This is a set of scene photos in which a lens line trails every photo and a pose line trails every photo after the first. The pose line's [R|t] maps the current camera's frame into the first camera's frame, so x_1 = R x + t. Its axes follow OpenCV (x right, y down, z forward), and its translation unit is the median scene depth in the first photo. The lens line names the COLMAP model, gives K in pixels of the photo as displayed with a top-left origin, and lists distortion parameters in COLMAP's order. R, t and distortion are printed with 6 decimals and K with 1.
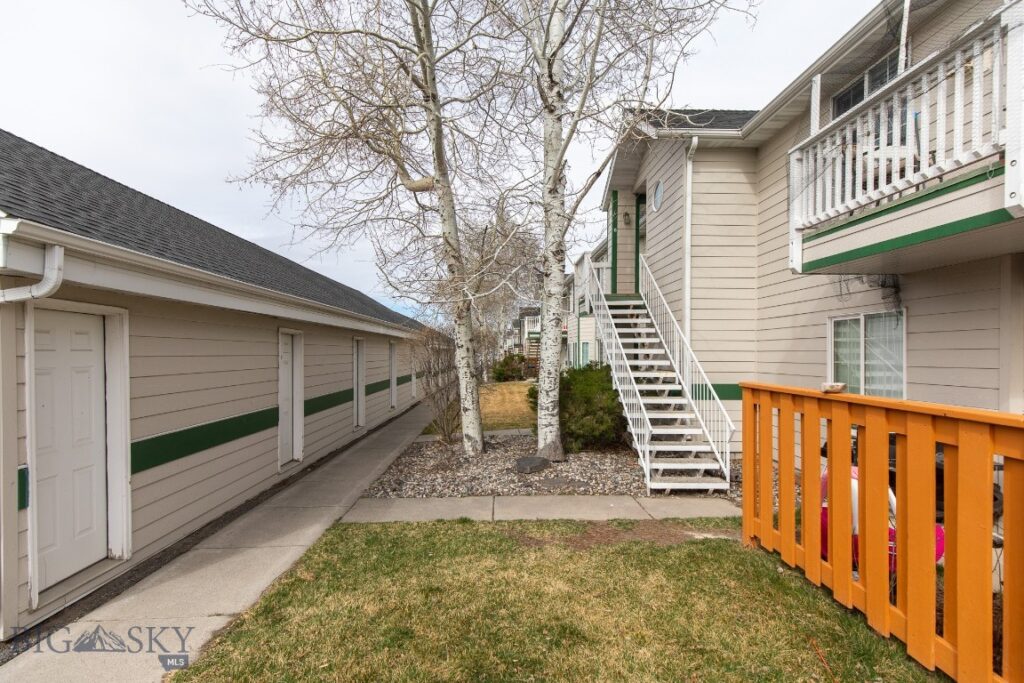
lens RADIAL K [[468.9, 0, 512.5], [0, 468.9, 355.4], [0, 0, 1]] dist [0.002090, -0.000509]
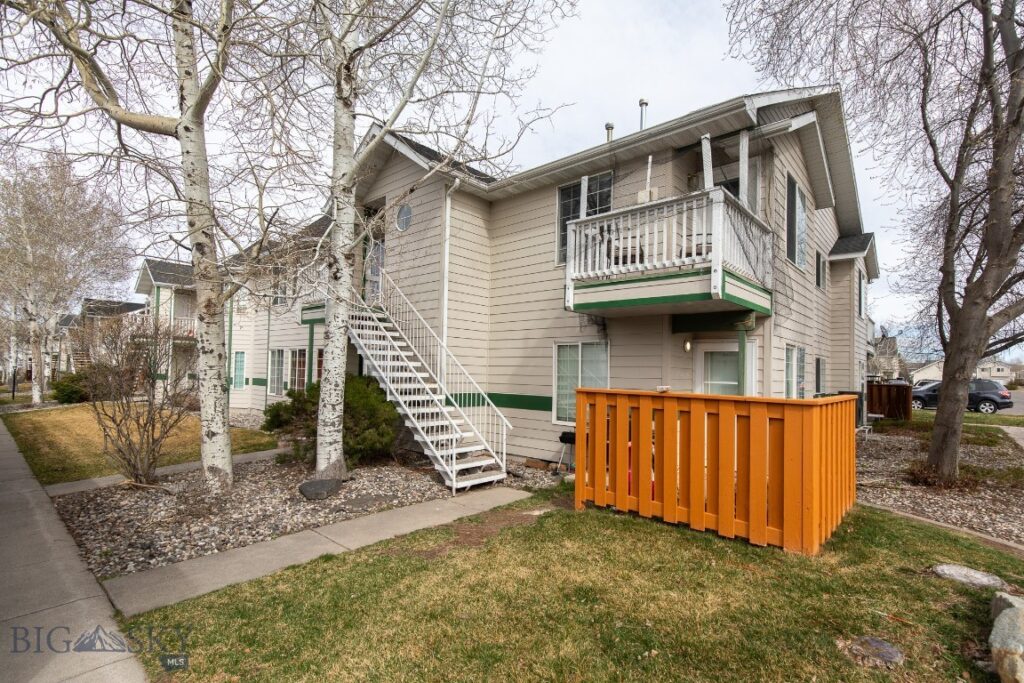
lens RADIAL K [[478.6, 0, 513.9], [0, 478.6, 354.7], [0, 0, 1]] dist [0.003589, -0.000152]
pose [[0.675275, 0.038304, 0.736571, -0.417431], [-0.014191, 0.999140, -0.038948, 0.011196], [-0.737429, 0.015848, 0.675238, 0.126450]]
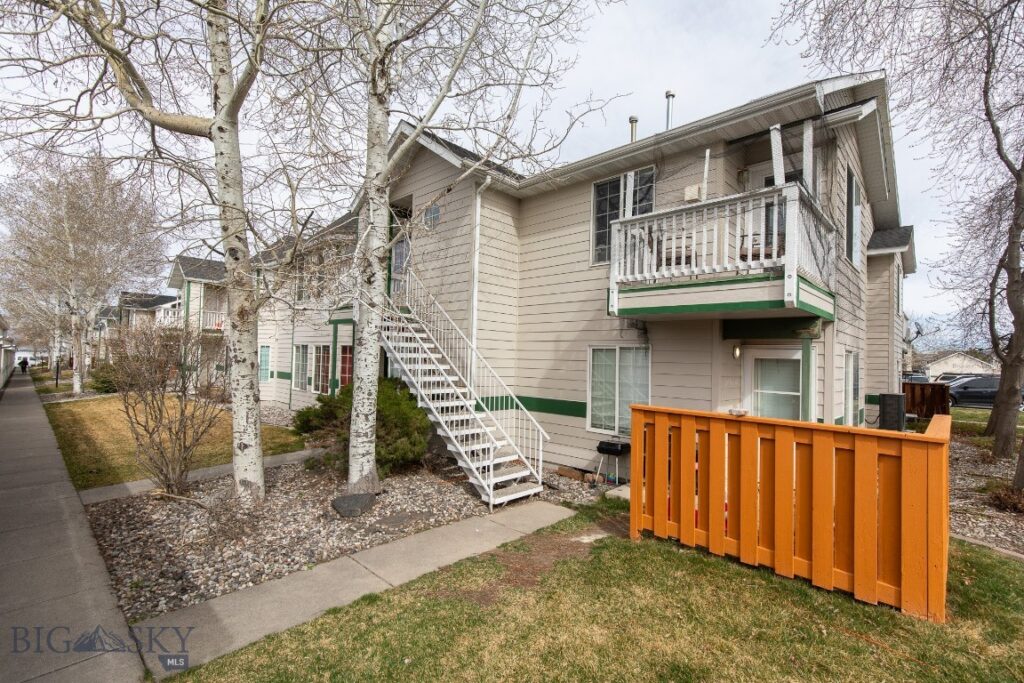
lens RADIAL K [[458.1, 0, 493.1], [0, 458.1, 341.4], [0, 0, 1]] dist [0.003532, 0.000222]
pose [[0.711581, 0.041667, 0.701368, -0.399681], [-0.021503, 0.999064, -0.037536, -0.036576], [-0.702275, 0.011628, 0.711811, 0.252018]]
